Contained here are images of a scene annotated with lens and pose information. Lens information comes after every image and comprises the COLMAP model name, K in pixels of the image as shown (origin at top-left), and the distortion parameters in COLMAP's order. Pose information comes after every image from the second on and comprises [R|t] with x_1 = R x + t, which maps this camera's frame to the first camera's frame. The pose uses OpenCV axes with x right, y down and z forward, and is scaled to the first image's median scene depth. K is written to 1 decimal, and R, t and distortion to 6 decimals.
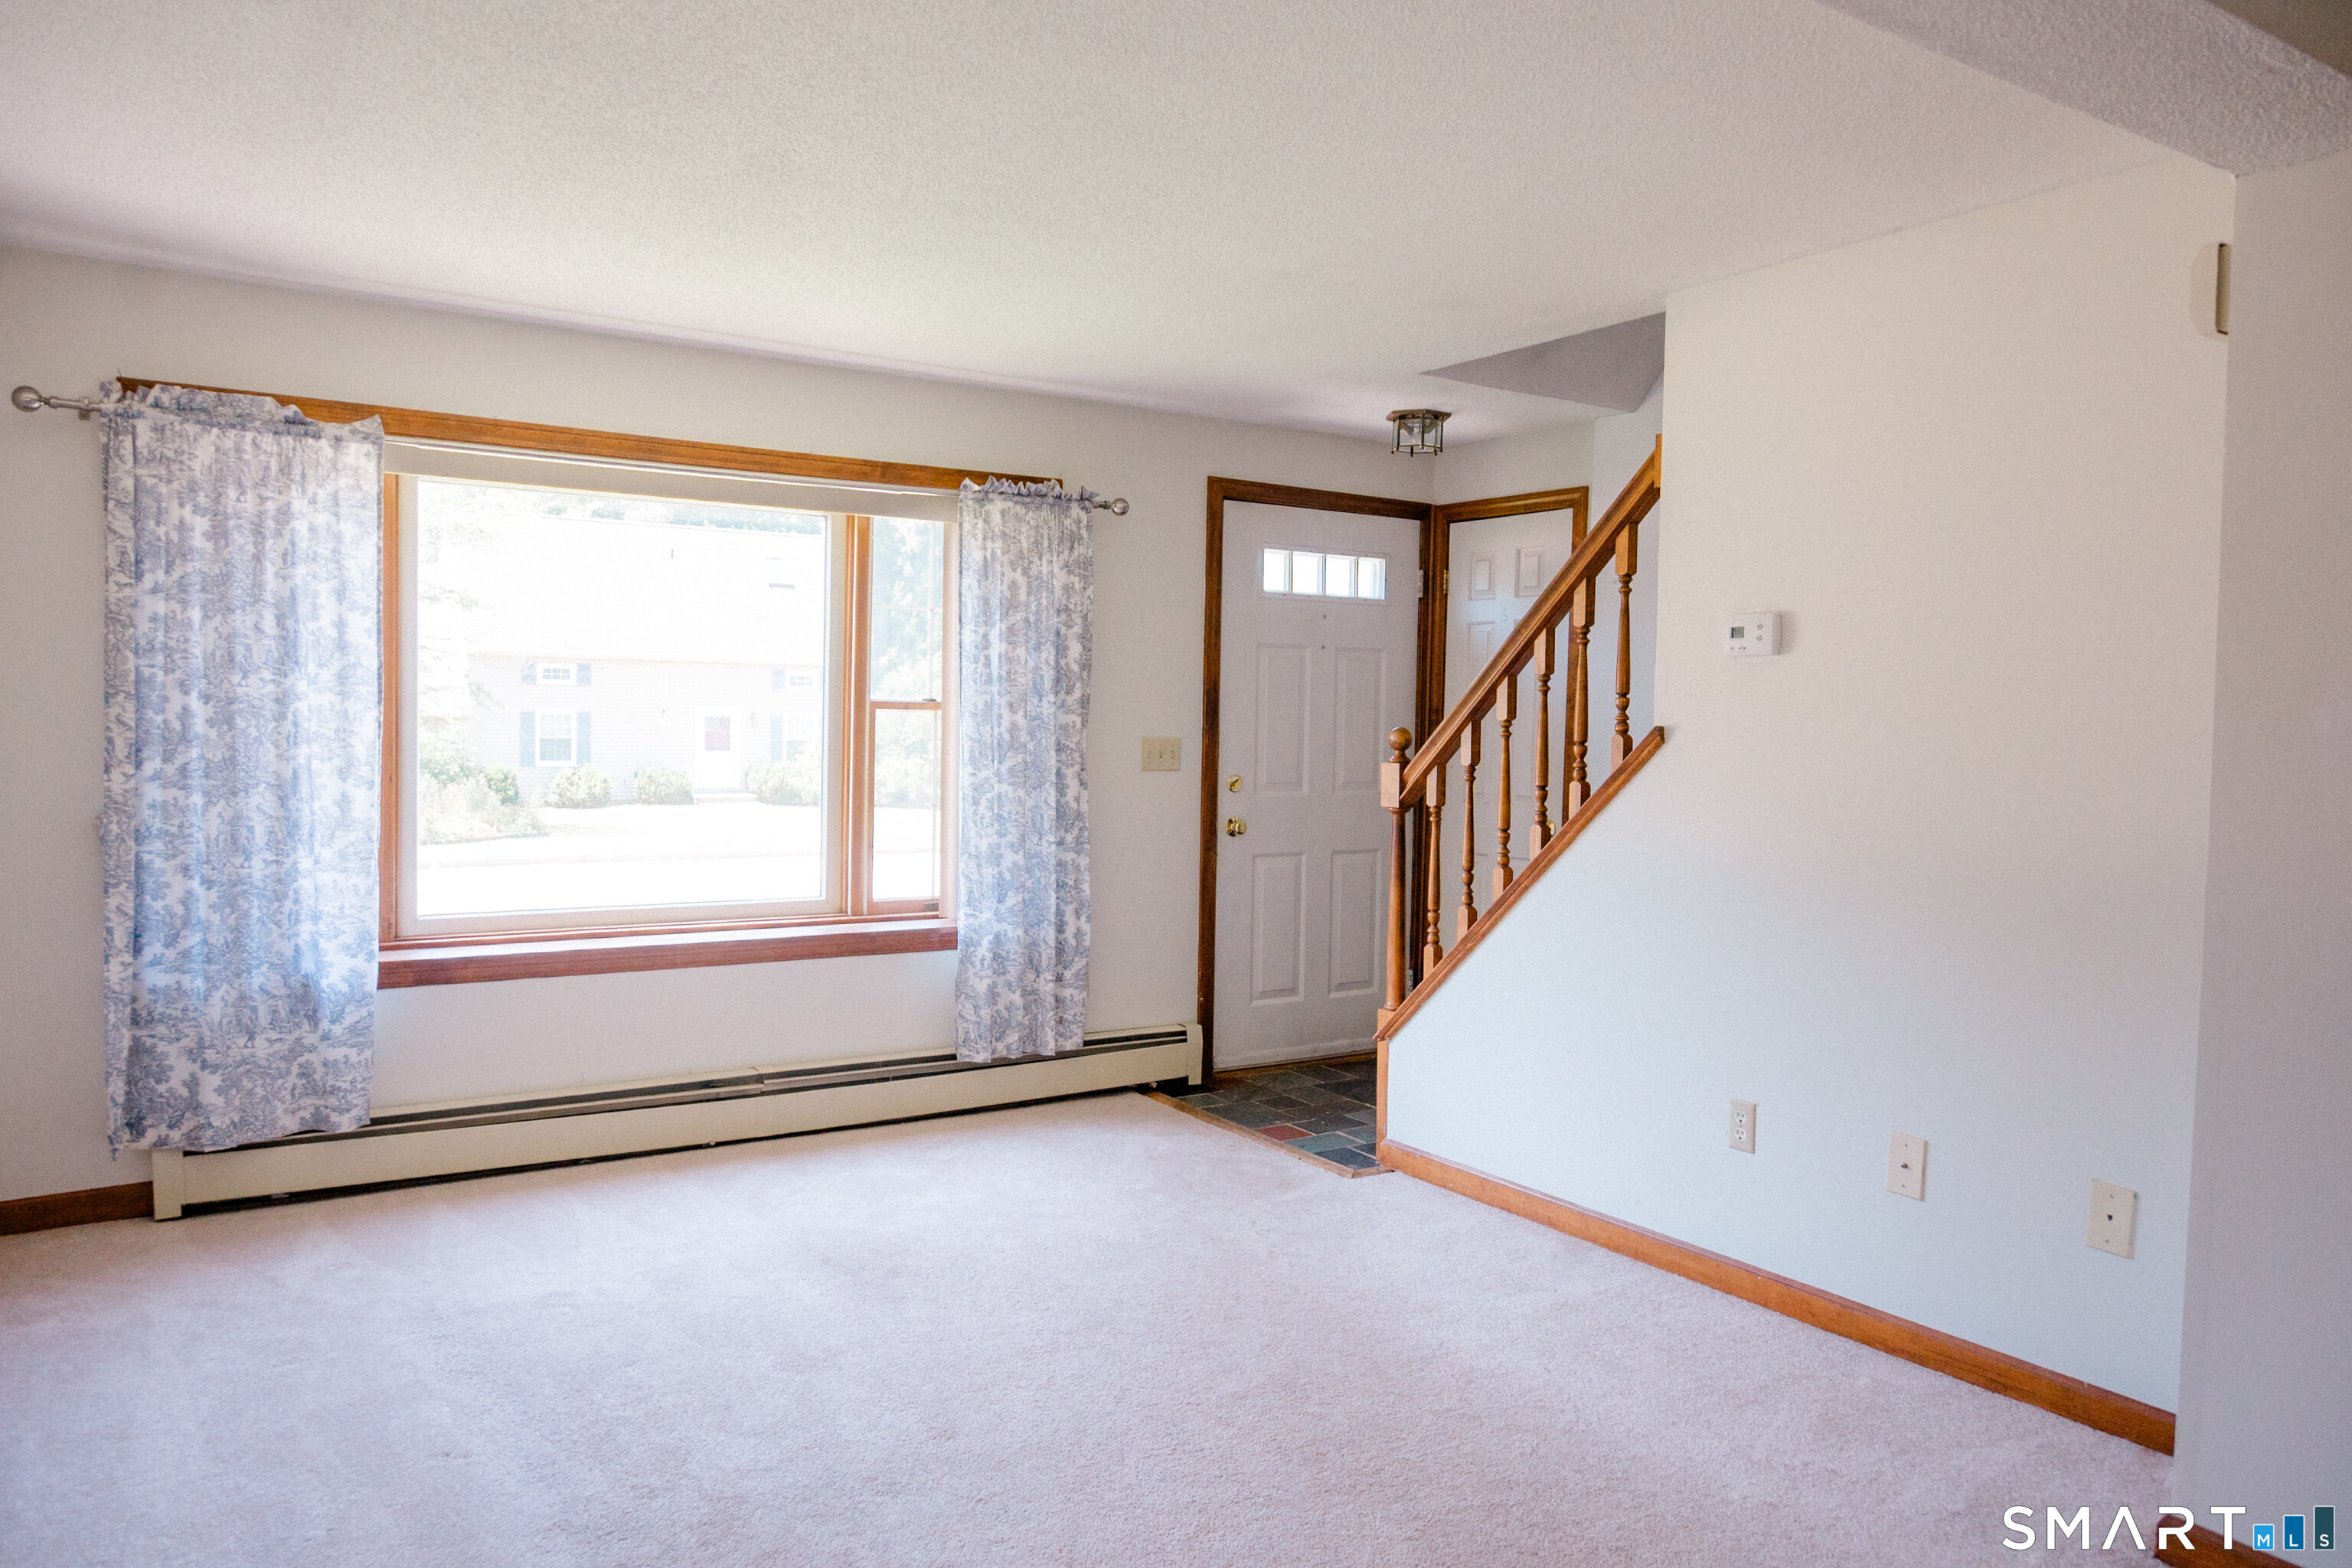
lens RADIAL K [[1608.9, 0, 1177.1], [0, 1608.9, 783.0], [0, 0, 1]] dist [-0.001834, 0.000007]
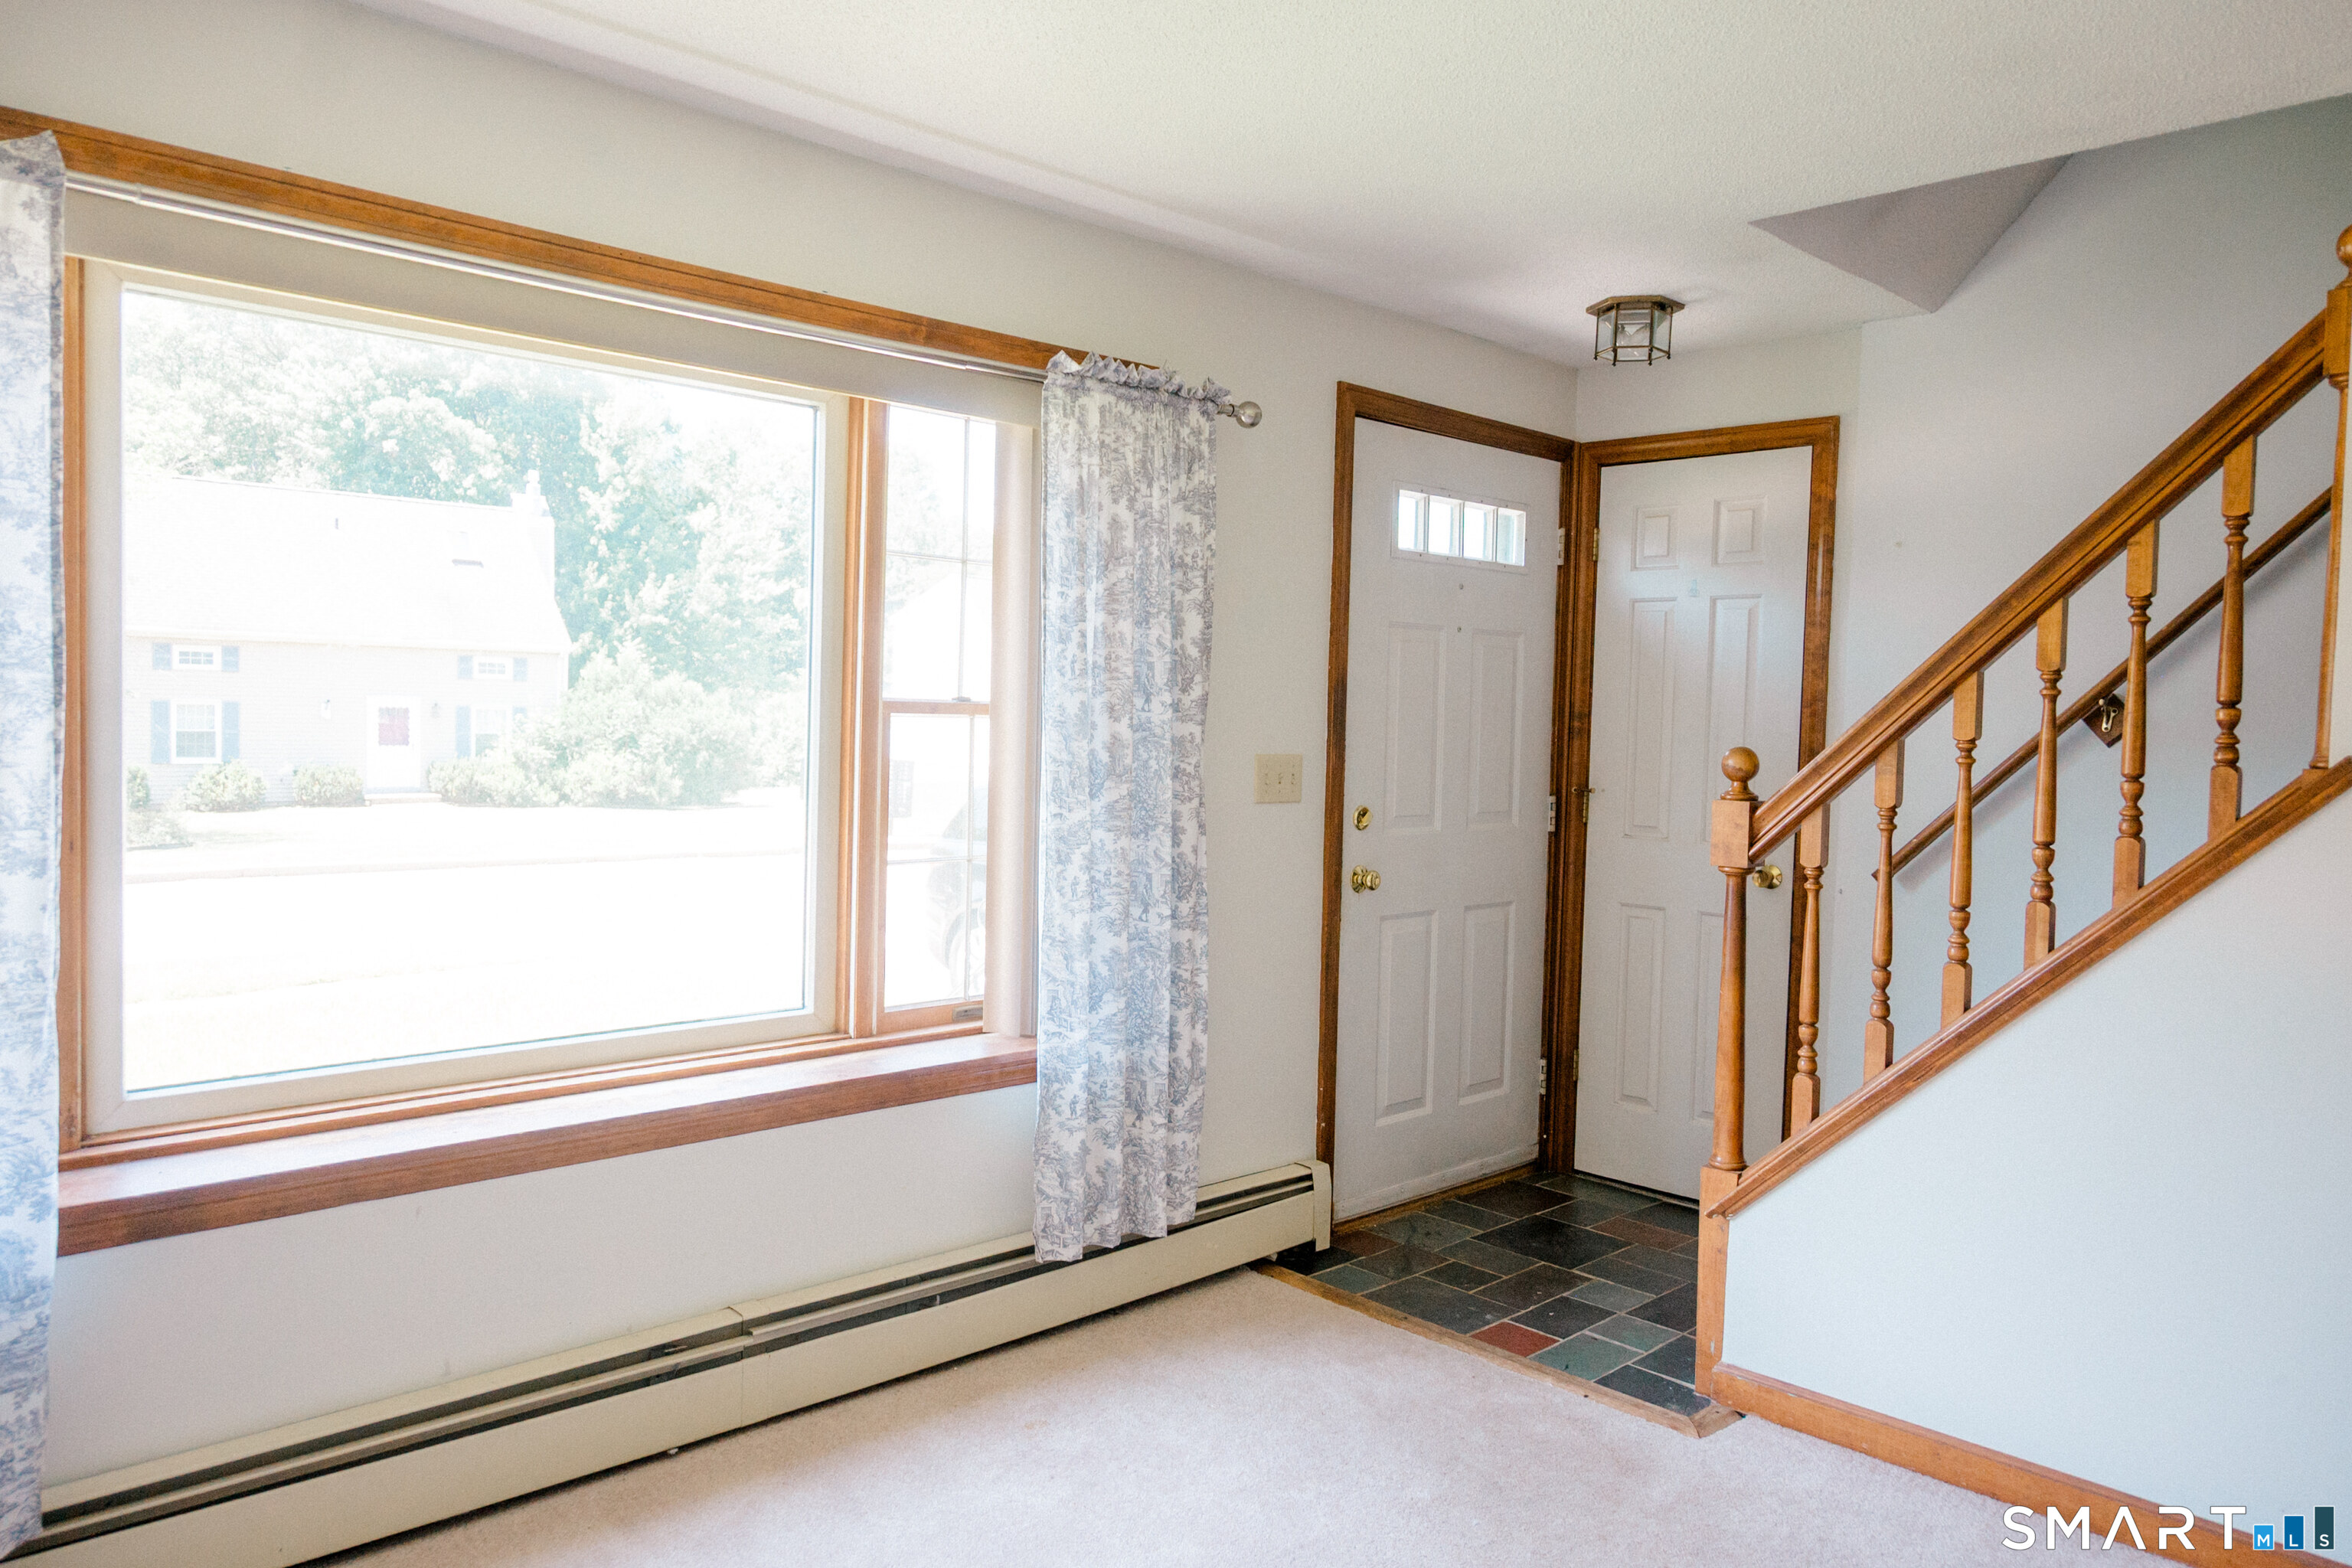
lens RADIAL K [[1608.9, 0, 1175.0], [0, 1608.9, 786.6], [0, 0, 1]] dist [-0.001834, 0.000007]
pose [[0.982848, -0.003650, 0.184383, -0.193935], [0.002367, 0.999971, 0.007178, -0.021007], [-0.184404, -0.006619, 0.982828, 0.348742]]
